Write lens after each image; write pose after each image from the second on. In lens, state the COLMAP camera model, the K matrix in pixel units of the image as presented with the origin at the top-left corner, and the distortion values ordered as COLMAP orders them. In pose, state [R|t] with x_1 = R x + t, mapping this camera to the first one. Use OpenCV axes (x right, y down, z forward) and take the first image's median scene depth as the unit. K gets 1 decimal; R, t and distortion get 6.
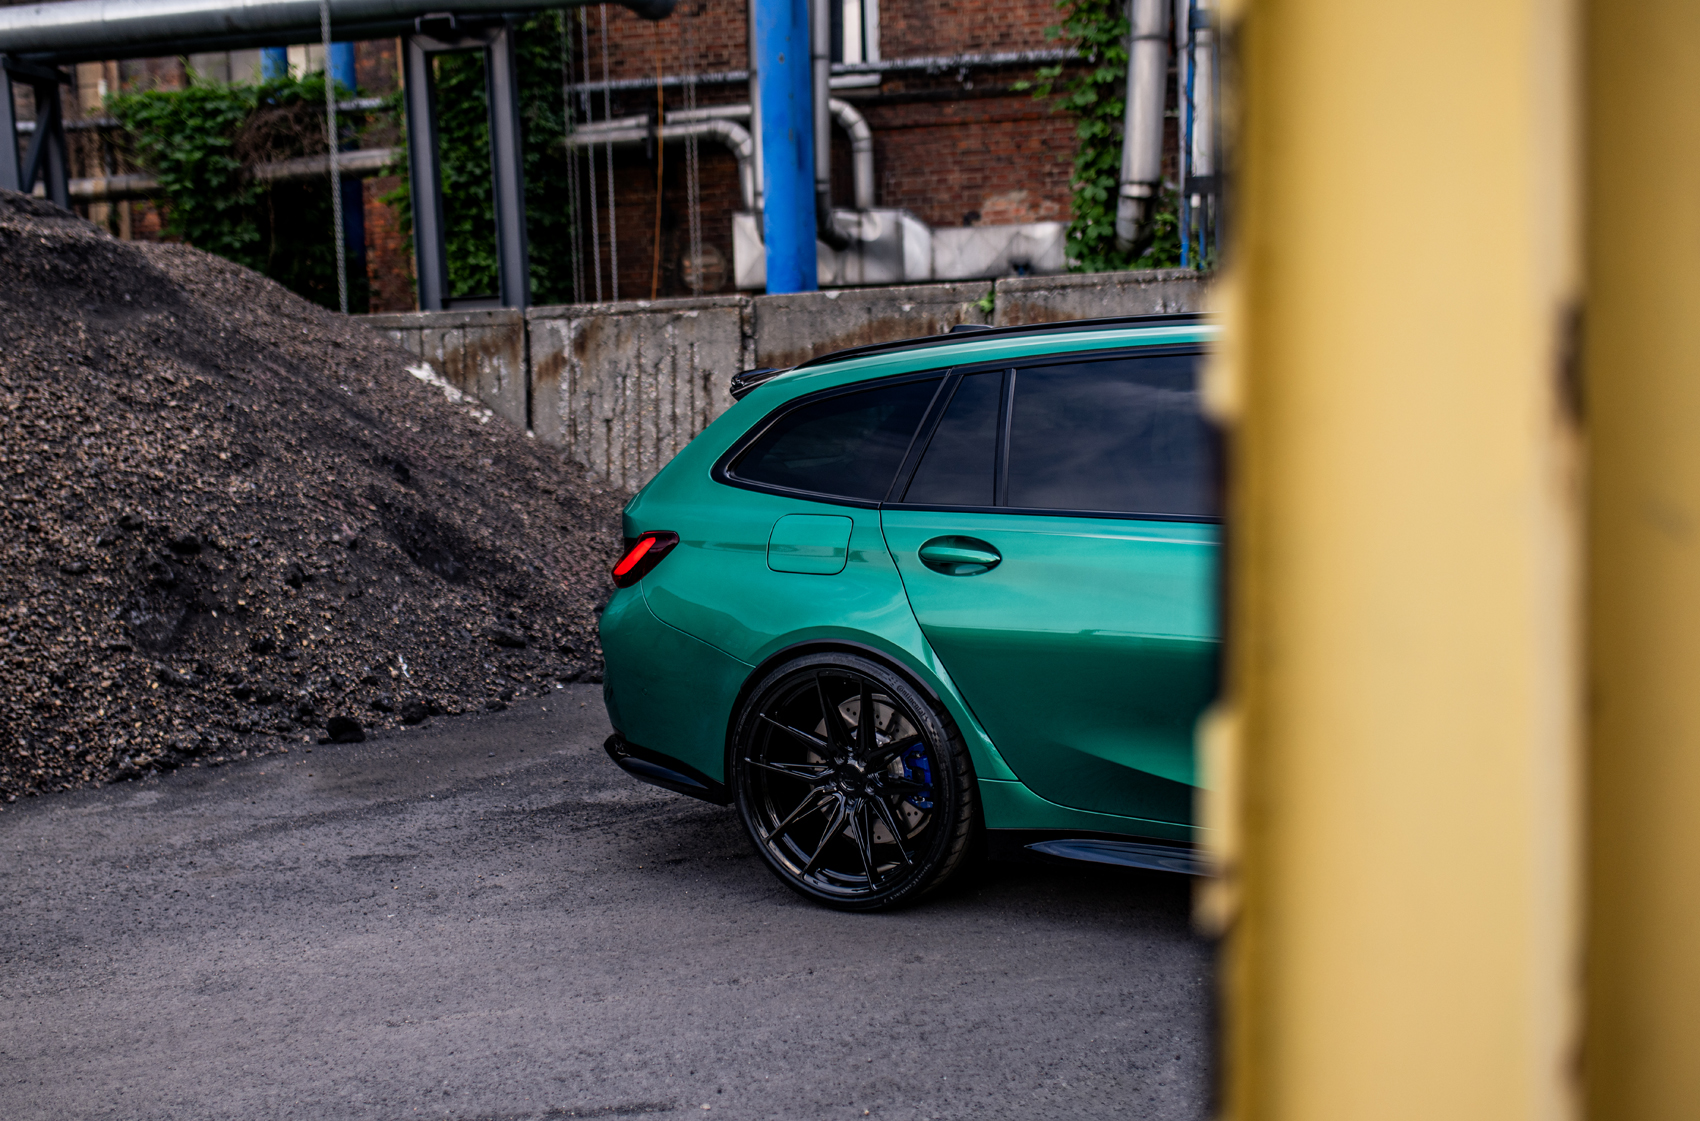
lens RADIAL K [[1823.1, 0, 778.2], [0, 1823.1, 600.4], [0, 0, 1]] dist [-0.073239, 0.121936]
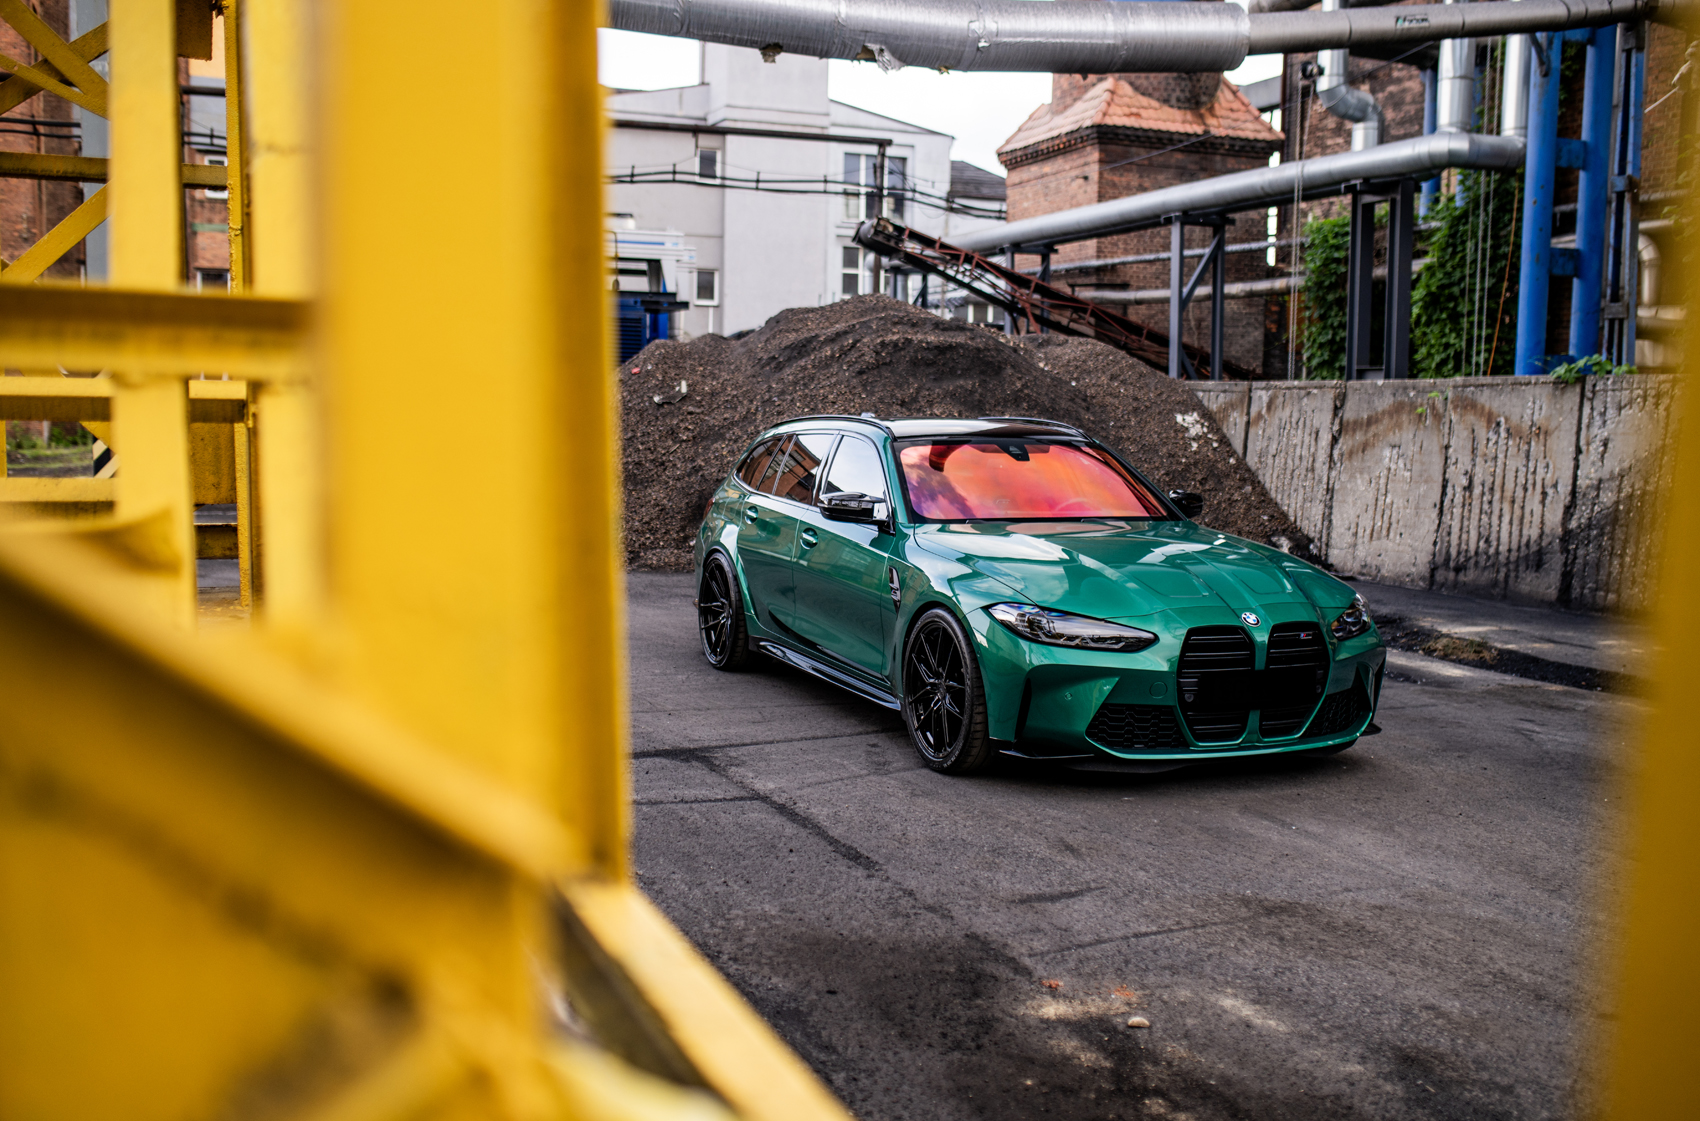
lens RADIAL K [[1633.6, 0, 850.0], [0, 1633.6, 560.5], [0, 0, 1]] dist [-0.050352, 0.029096]
pose [[0.536188, 0.132525, -0.833630, 0.889740], [-0.144245, 0.987457, 0.064202, -0.047066], [0.831682, 0.085823, 0.548579, -0.065586]]
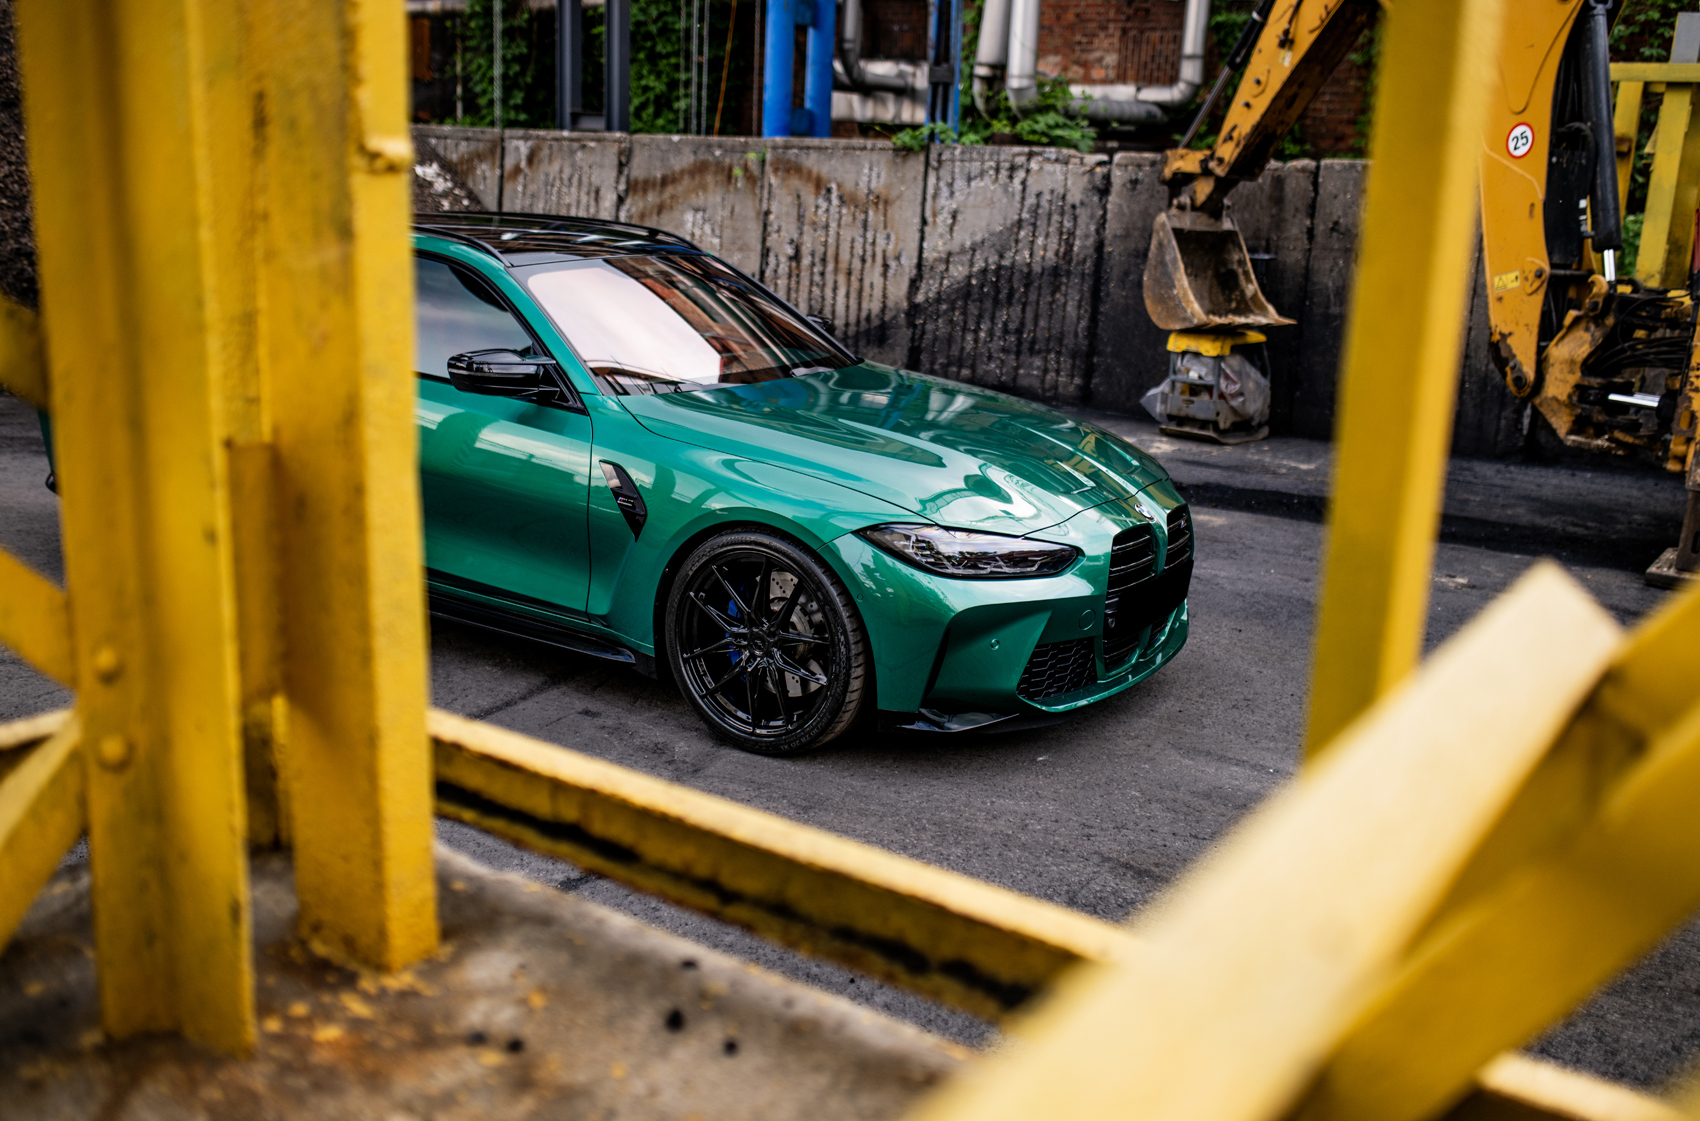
lens RADIAL K [[1622.8, 0, 857.8], [0, 1622.8, 558.8], [0, 0, 1]] dist [-0.070307, 0.116947]
pose [[0.924034, 0.173211, -0.340821, 0.597905], [-0.130050, 0.980725, 0.145830, -0.053198], [0.359511, -0.090428, 0.928749, -0.087641]]
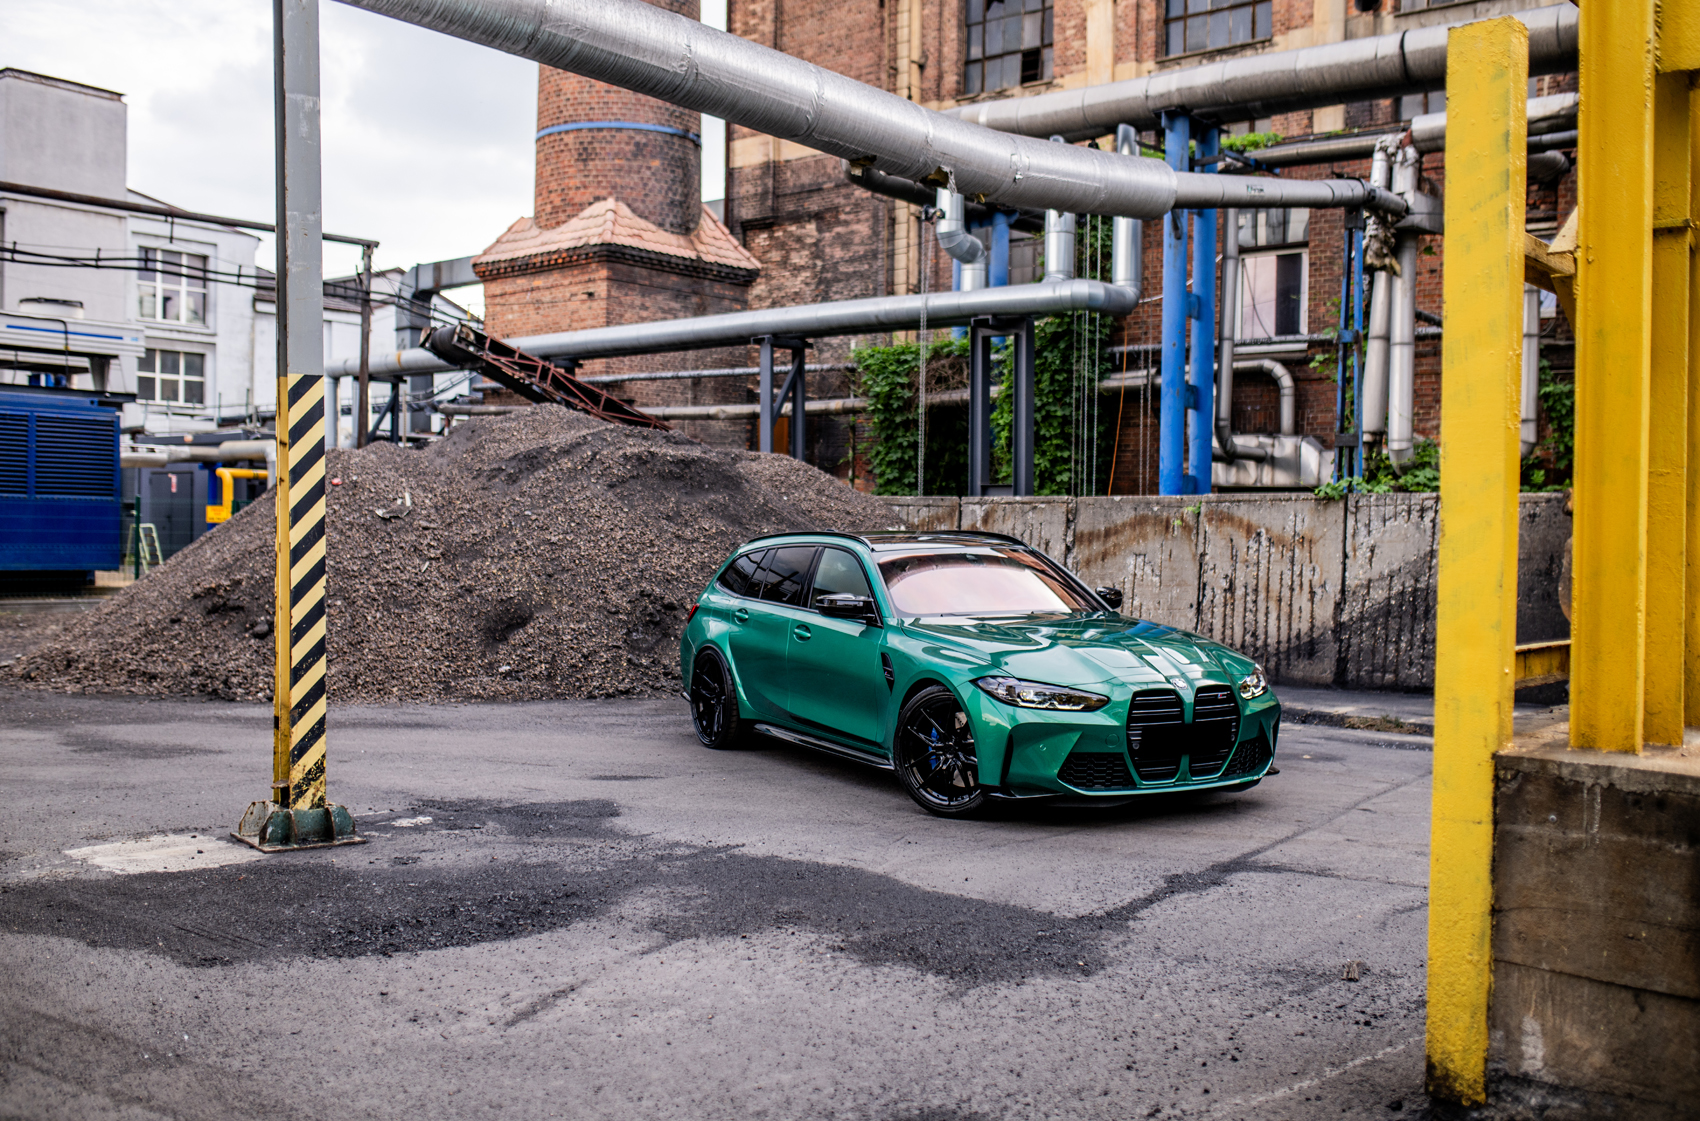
lens RADIAL K [[1622.8, 0, 857.8], [0, 1622.8, 558.8], [0, 0, 1]] dist [-0.070307, 0.116947]
pose [[0.873608, 0.064354, -0.482356, 0.522356], [-0.111923, 0.991215, -0.070464, 0.015981], [0.473584, 0.115545, 0.873137, -0.381045]]
